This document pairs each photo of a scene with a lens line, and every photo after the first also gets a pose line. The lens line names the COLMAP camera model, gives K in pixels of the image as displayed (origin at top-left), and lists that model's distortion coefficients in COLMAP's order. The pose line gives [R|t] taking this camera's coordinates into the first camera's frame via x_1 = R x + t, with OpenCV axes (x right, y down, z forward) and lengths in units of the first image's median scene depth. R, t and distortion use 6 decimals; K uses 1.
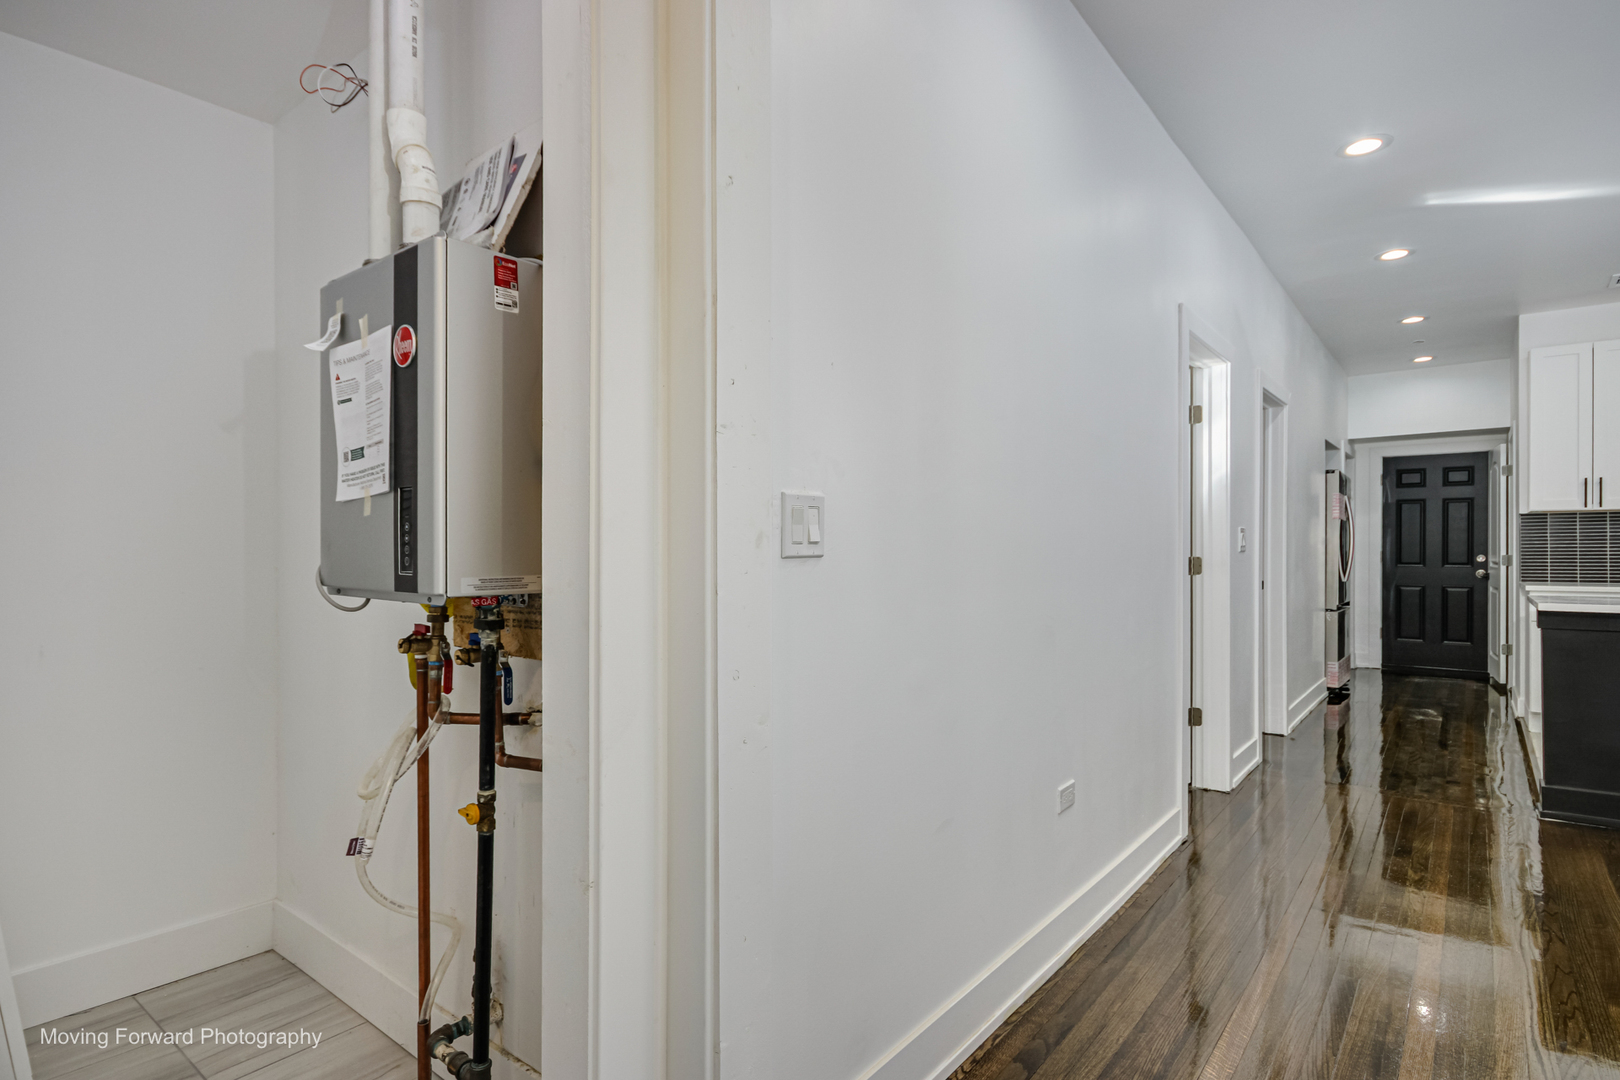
lens RADIAL K [[825.3, 0, 802.1], [0, 825.3, 555.2], [0, 0, 1]] dist [0.002449, -0.000389]
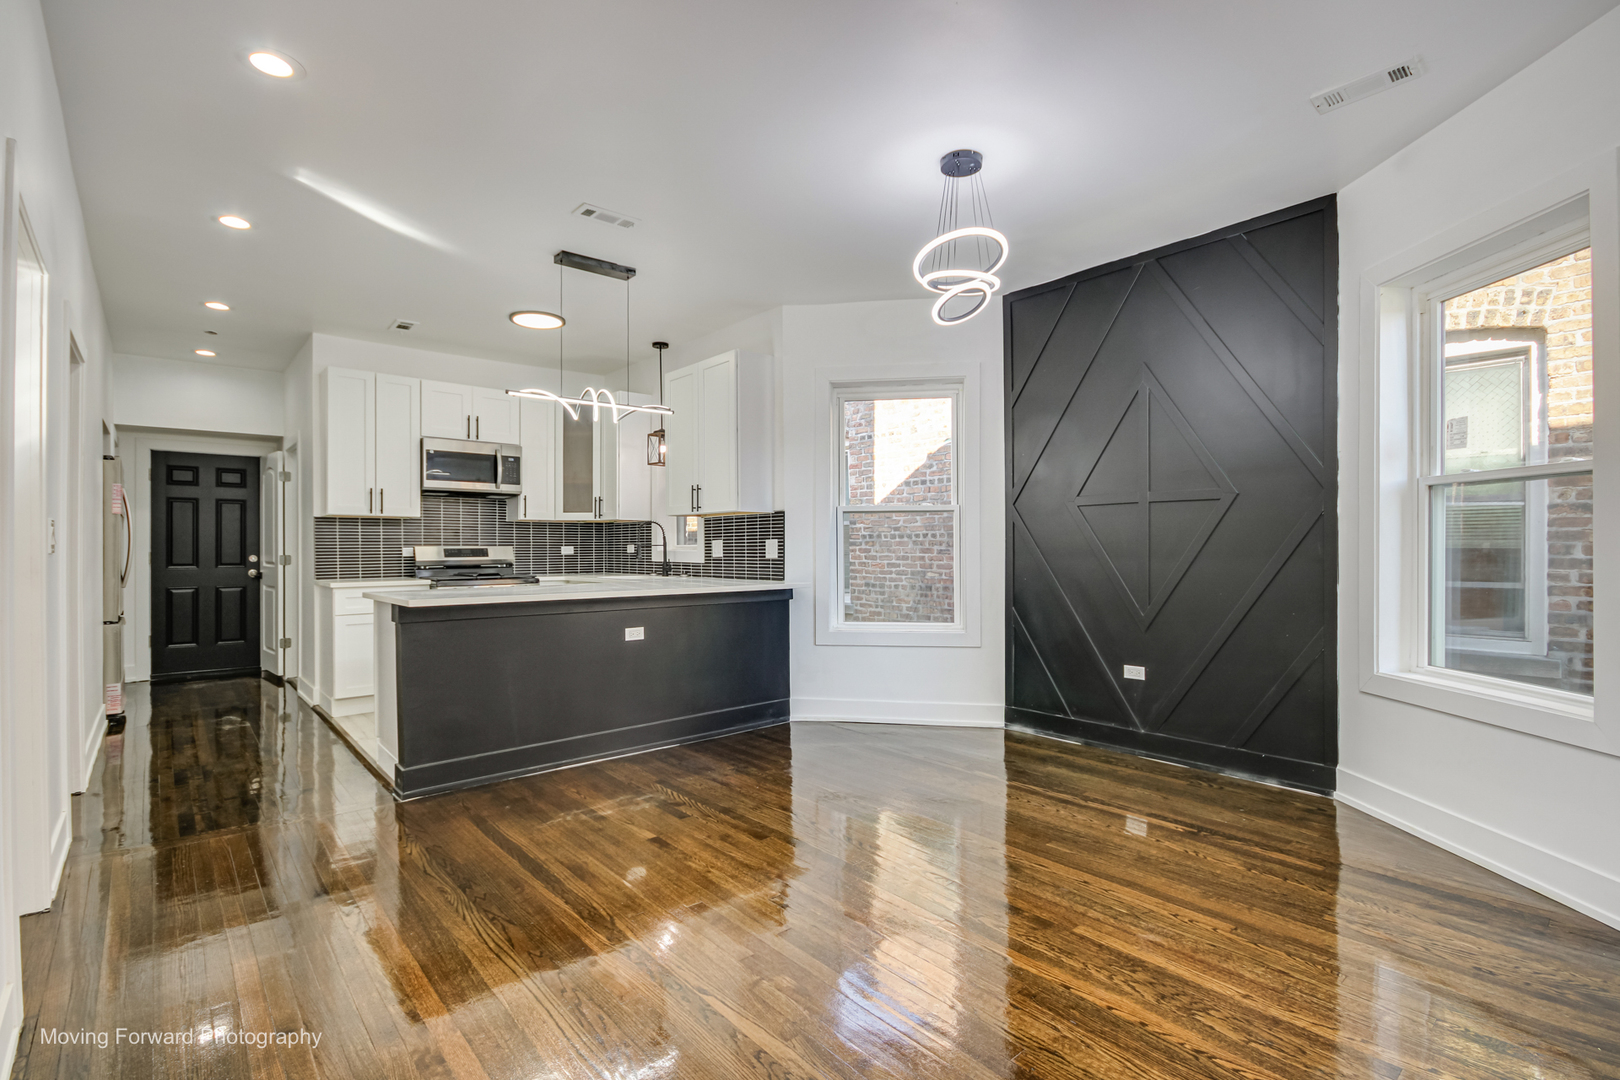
lens RADIAL K [[758.1, 0, 798.4], [0, 758.1, 548.2], [0, 0, 1]] dist [0.005642, 0.000178]
pose [[0.193841, 0.000159, 0.981033, 0.013215], [0.008793, 0.999960, -0.001899, -0.001368], [-0.980994, 0.008995, 0.193831, 0.138826]]
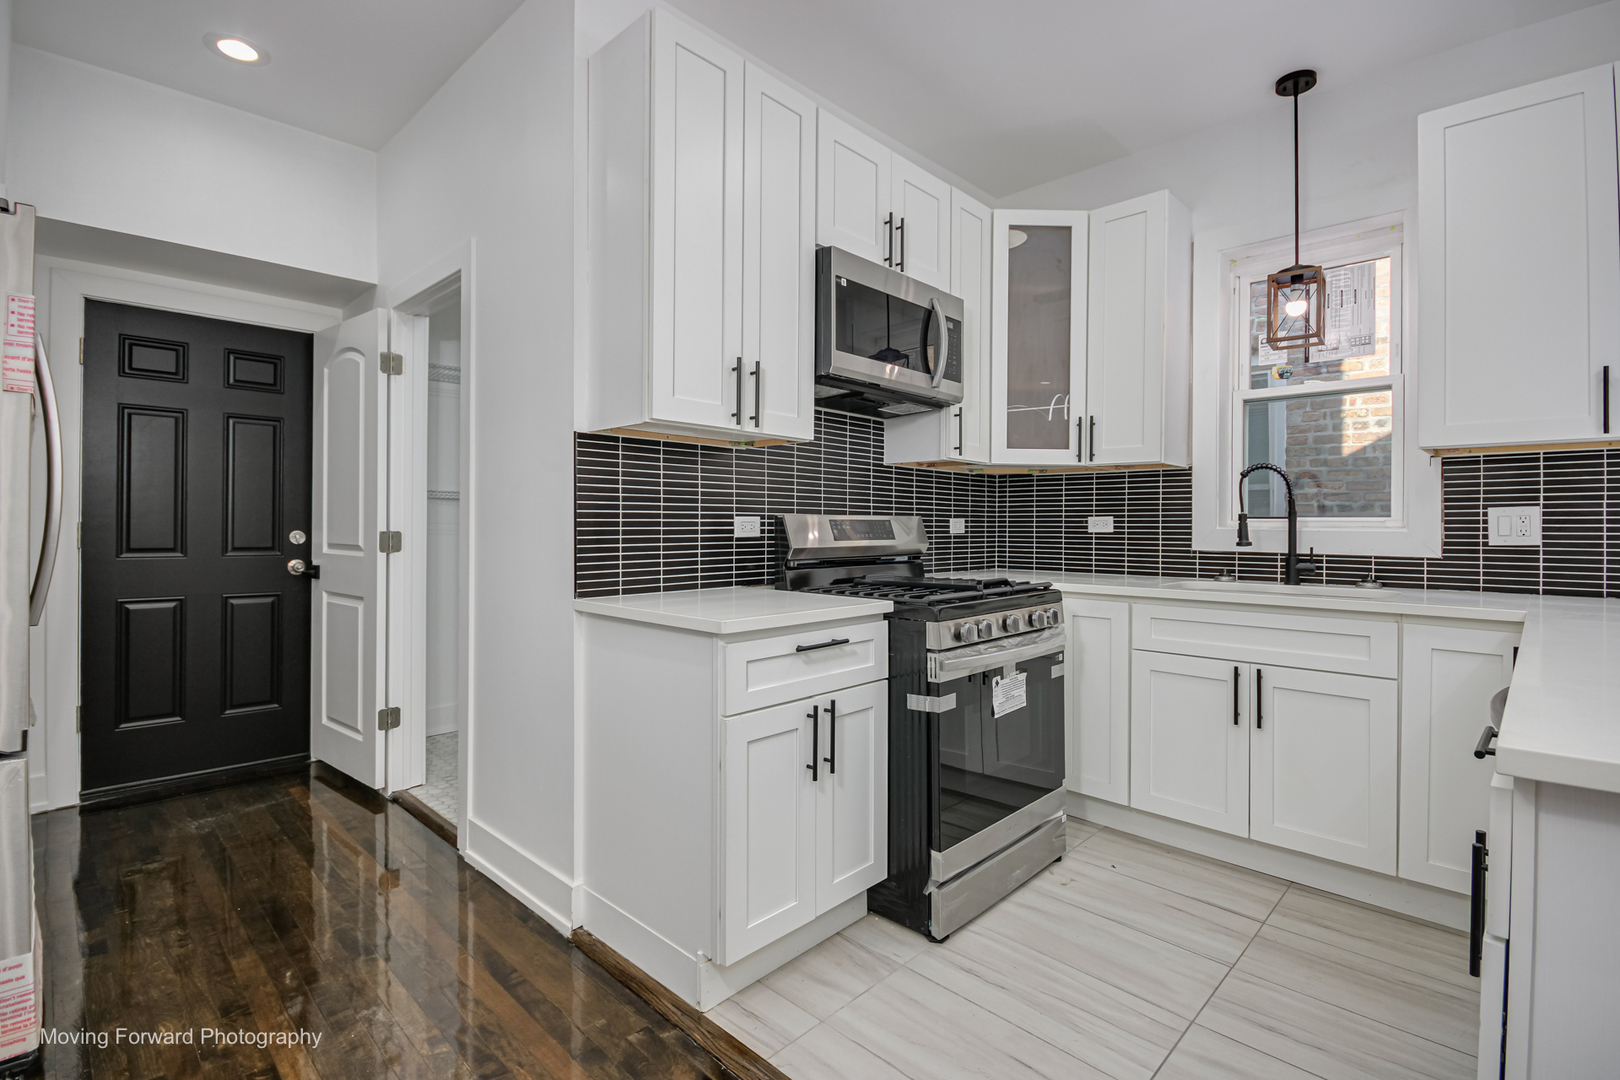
lens RADIAL K [[758.1, 0, 775.7], [0, 758.1, 529.3], [0, 0, 1]] dist [0.005642, 0.000178]
pose [[0.113478, -0.004093, 0.993532, 0.383877], [-0.000226, 0.999991, 0.004146, -0.003287], [-0.993540, -0.000695, 0.113476, 0.648611]]
